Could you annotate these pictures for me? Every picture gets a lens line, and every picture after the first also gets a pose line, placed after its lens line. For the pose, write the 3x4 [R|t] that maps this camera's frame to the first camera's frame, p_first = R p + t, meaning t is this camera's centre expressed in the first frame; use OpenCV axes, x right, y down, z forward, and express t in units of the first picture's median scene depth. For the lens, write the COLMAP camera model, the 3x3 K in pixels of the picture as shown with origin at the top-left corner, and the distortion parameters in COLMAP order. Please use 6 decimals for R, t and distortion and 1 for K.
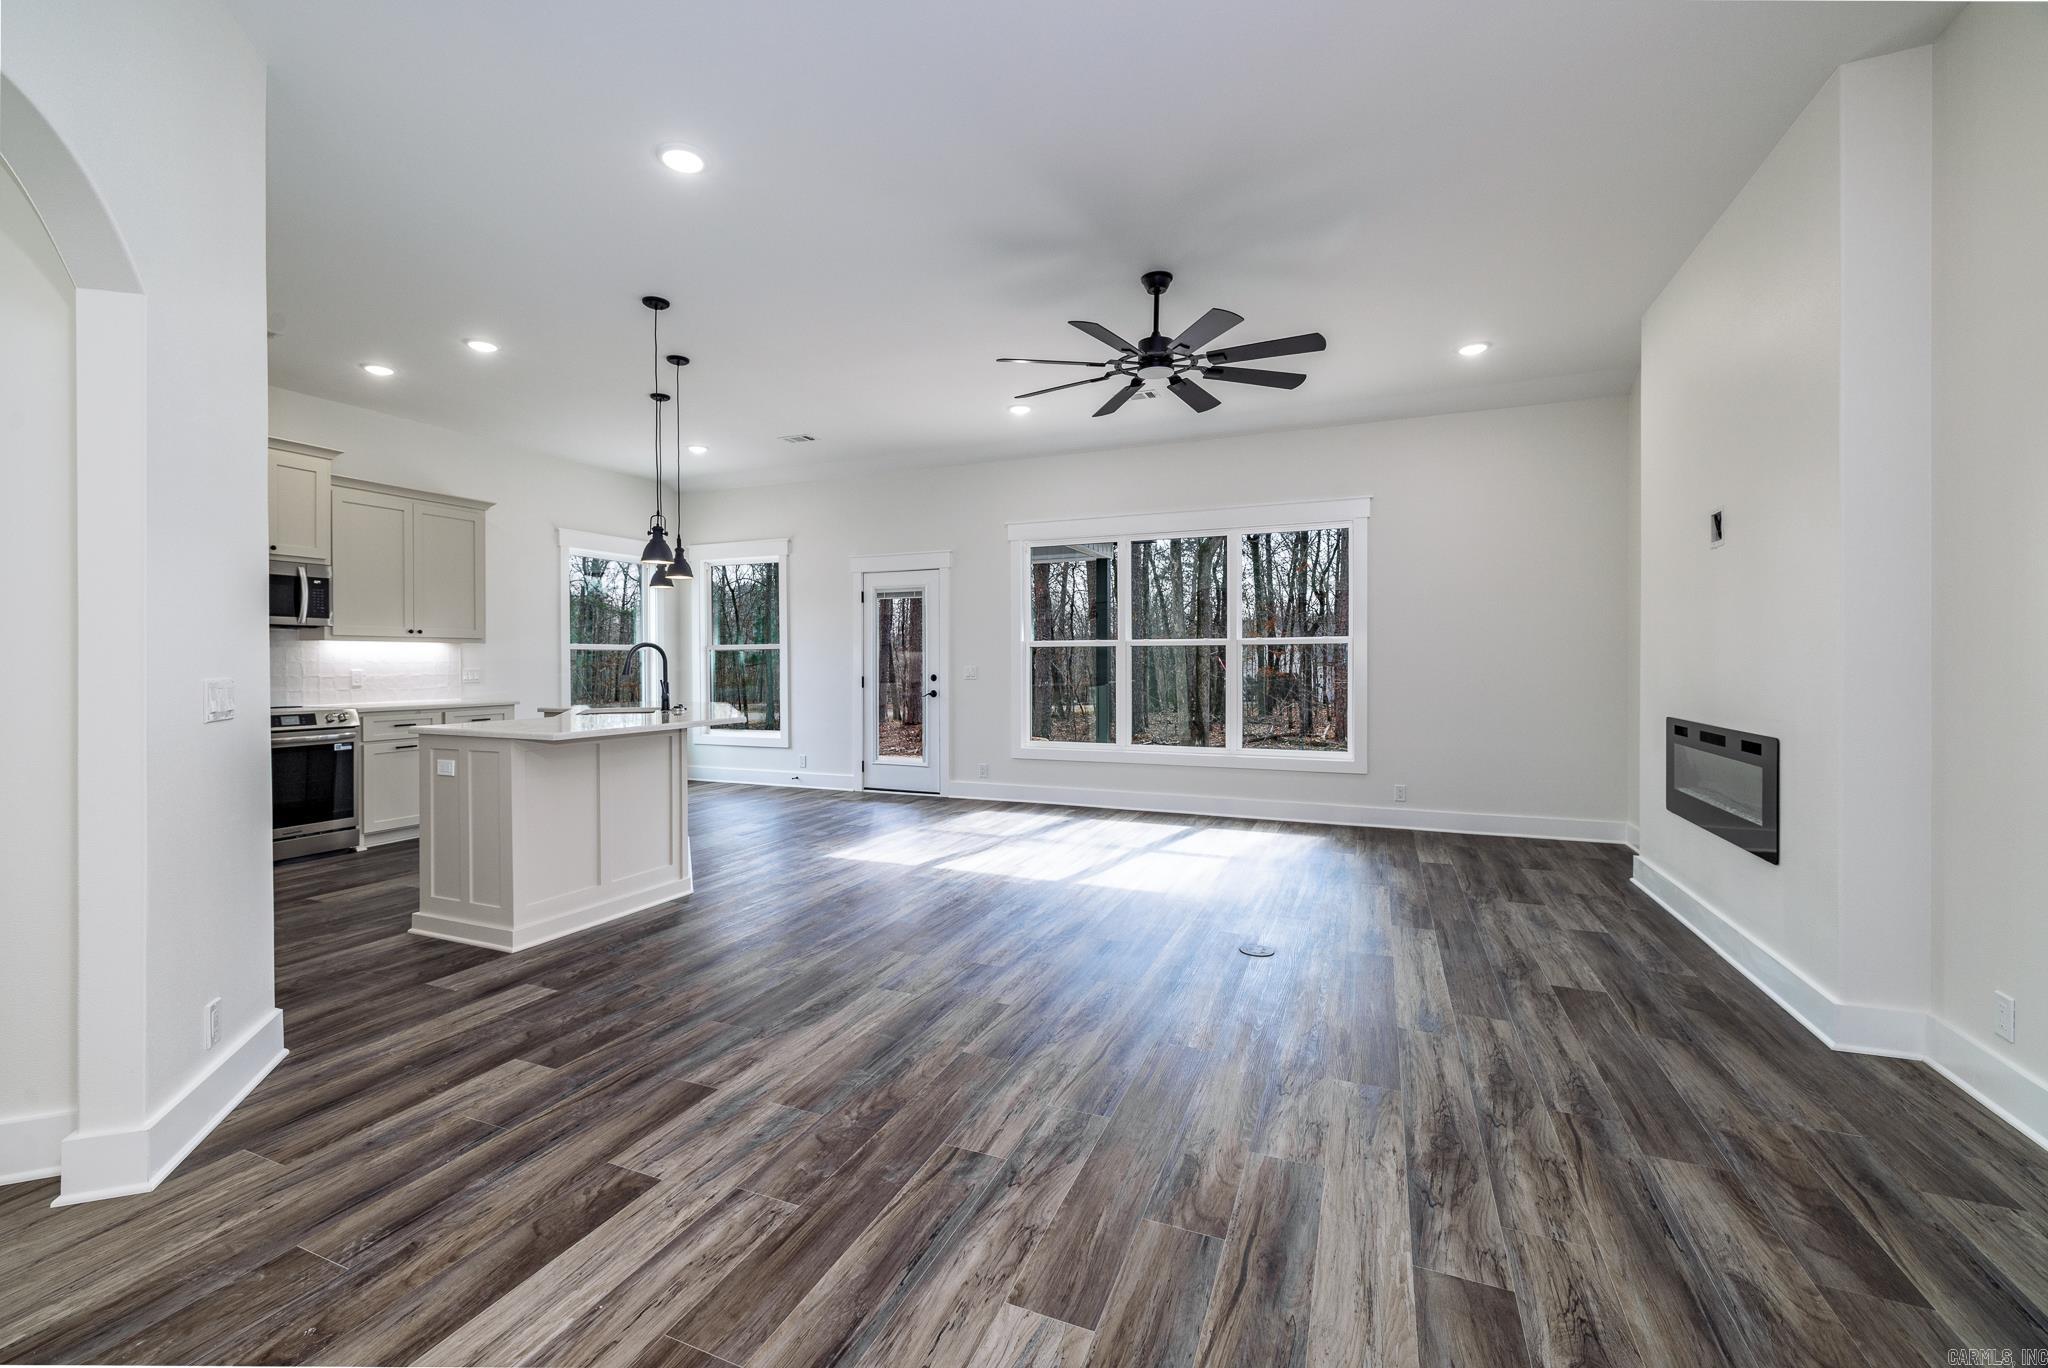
lens RADIAL K [[855.4, 0, 978.0], [0, 855.4, 665.4], [0, 0, 1]] dist [0.001694, 0.000204]
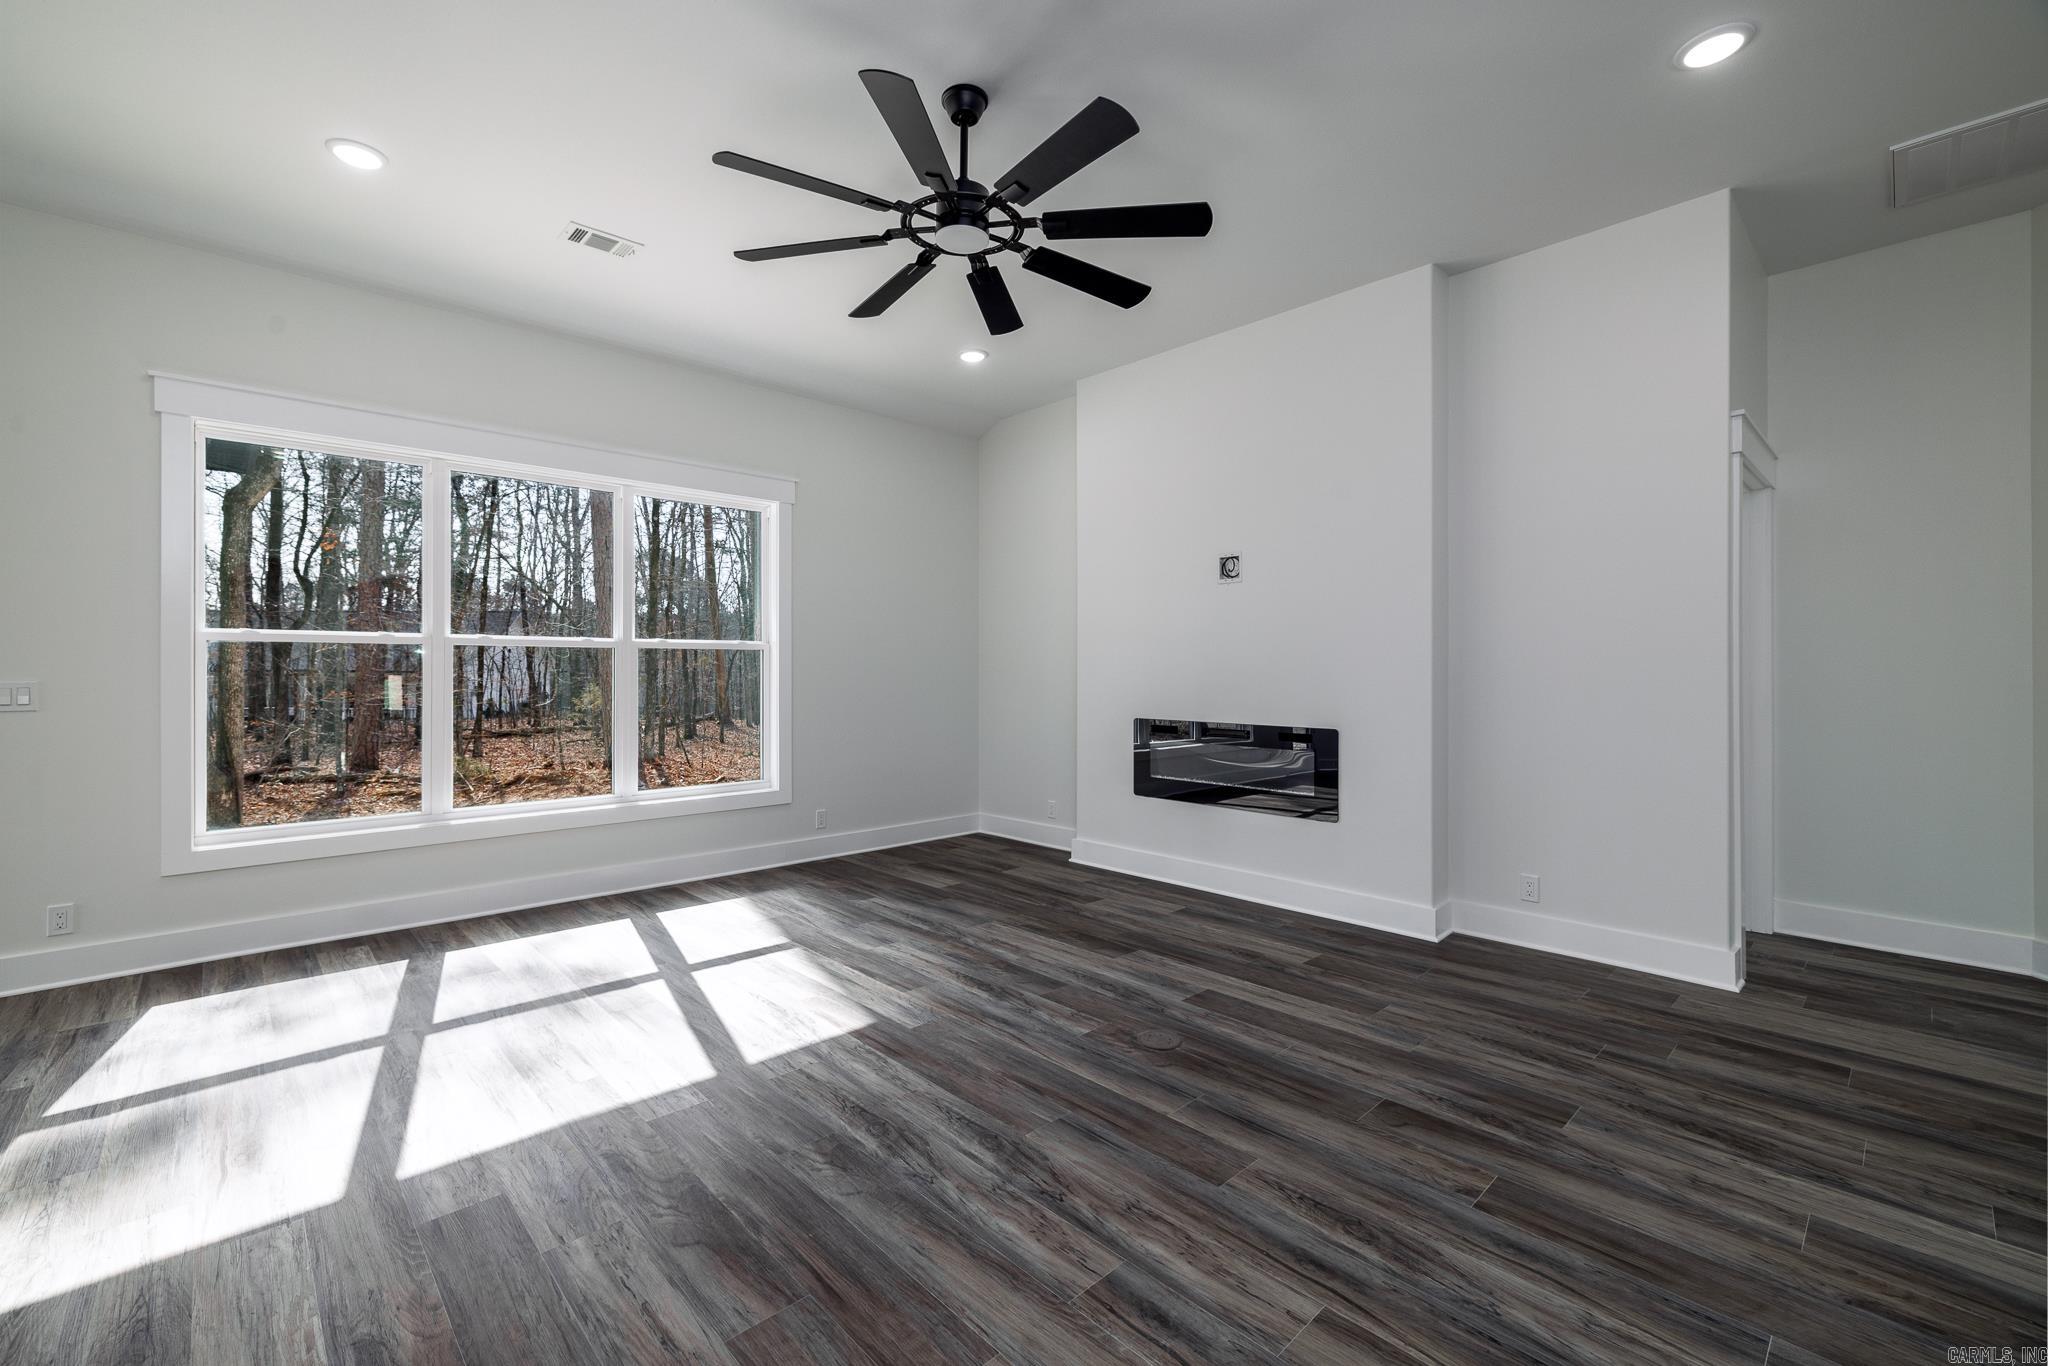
lens RADIAL K [[864.2, 0, 1008.1], [0, 864.2, 668.7], [0, 0, 1]] dist [-0.000012, 0.000013]
pose [[0.385603, 0.003493, 0.922658, -0.509764], [0.002544, 0.999985, -0.004849, -0.004365], [-0.922661, 0.004217, 0.385588, 0.910277]]
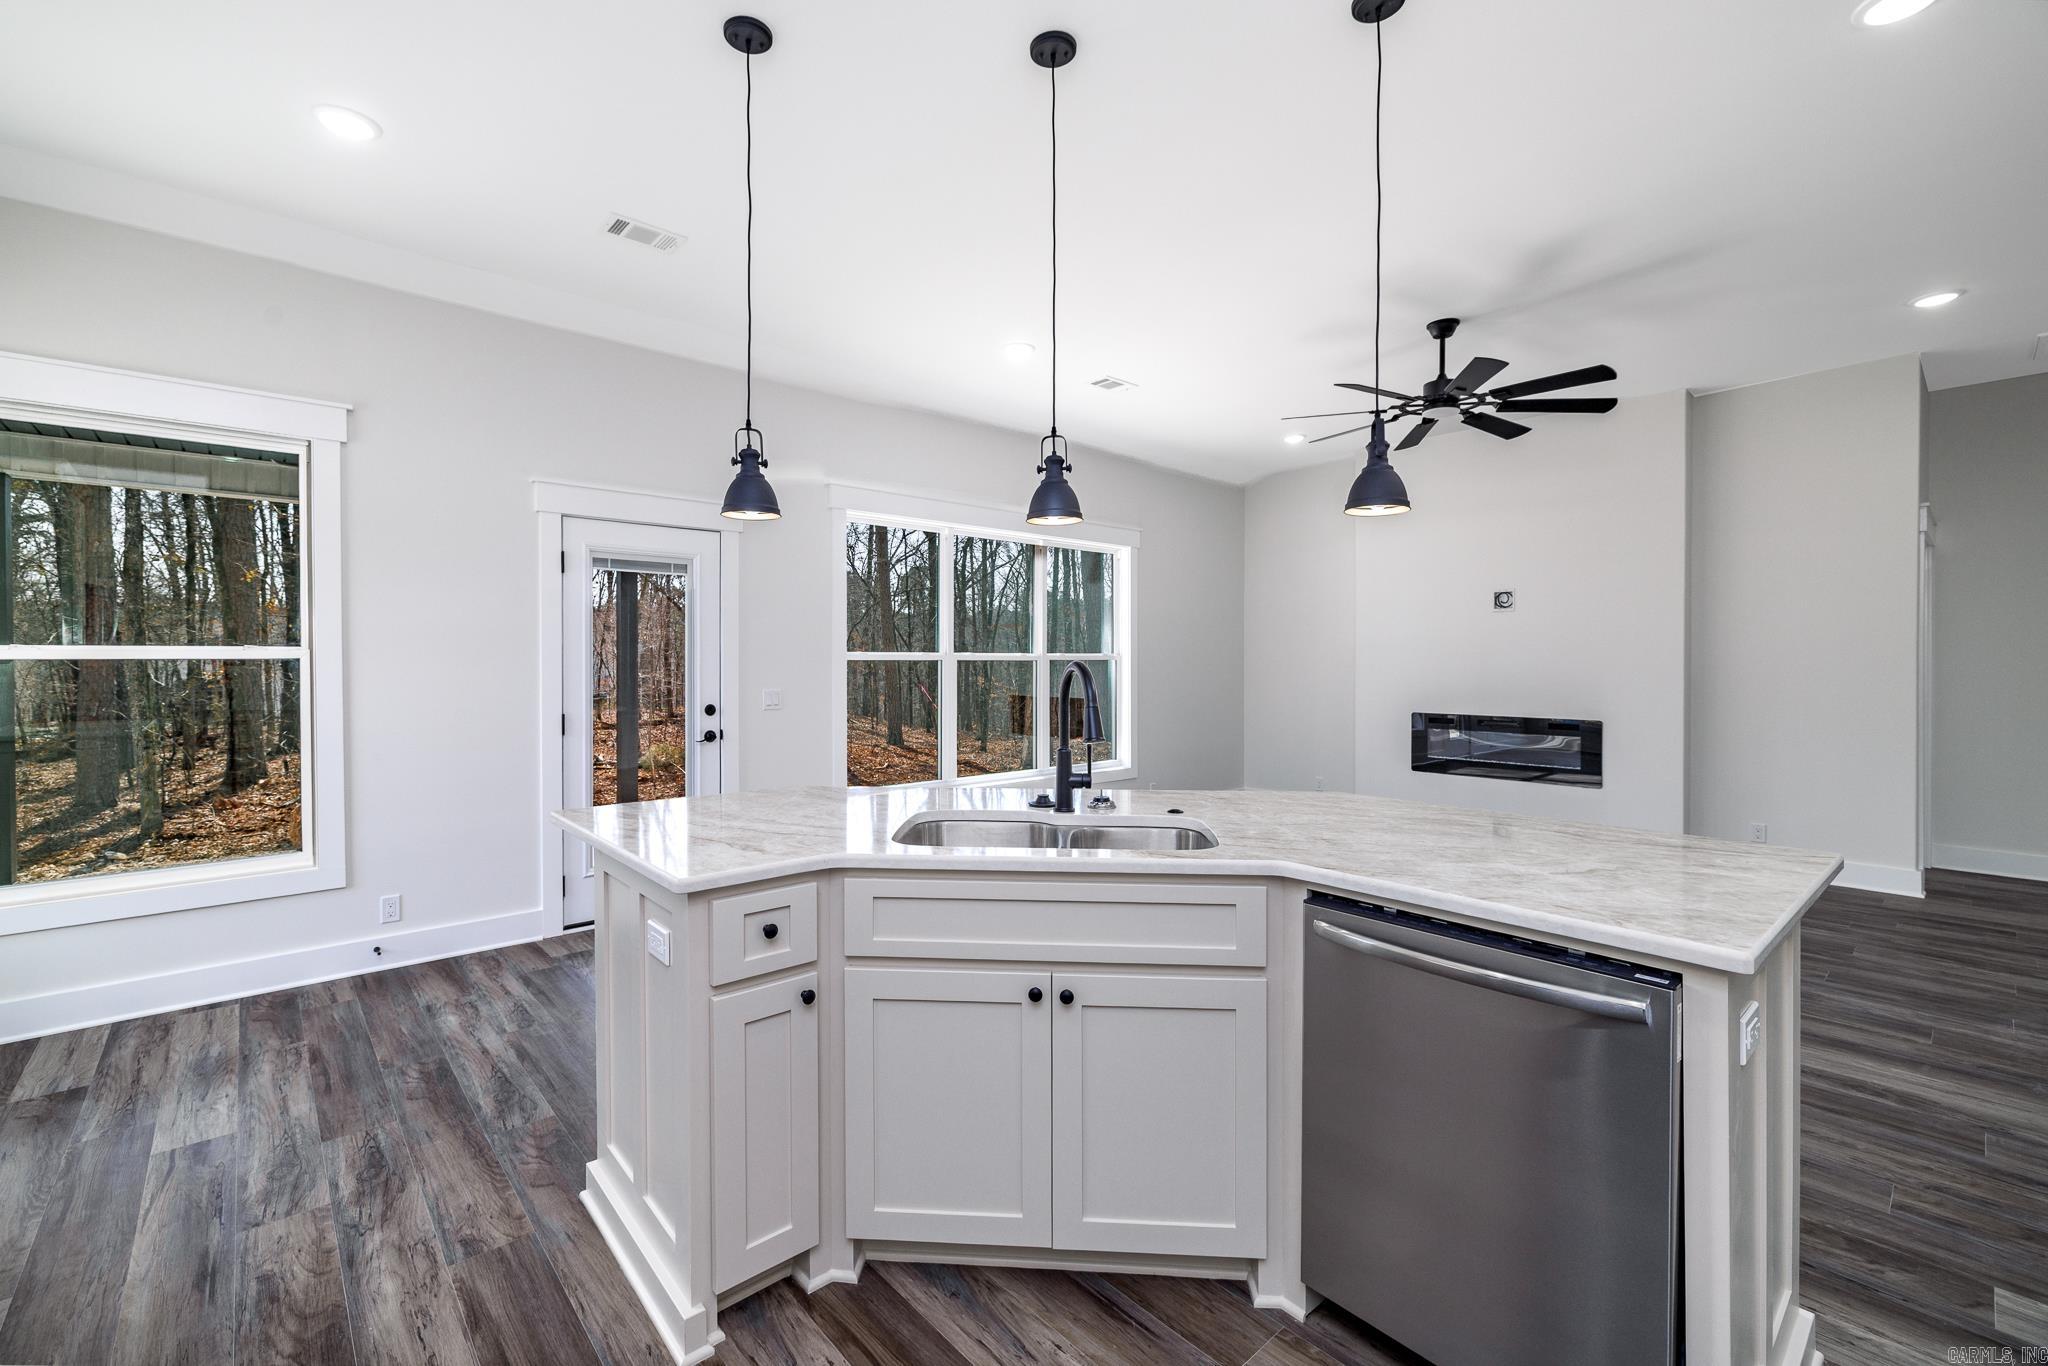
lens RADIAL K [[873.4, 0, 1008.4], [0, 873.4, 667.2], [0, 0, 1]] dist [0.000105, 0.000011]
pose [[0.406449, -0.006873, 0.913648, -1.286680], [0.002654, 0.999976, 0.006342, -0.046127], [-0.913670, -0.000153, 0.406458, 1.353594]]
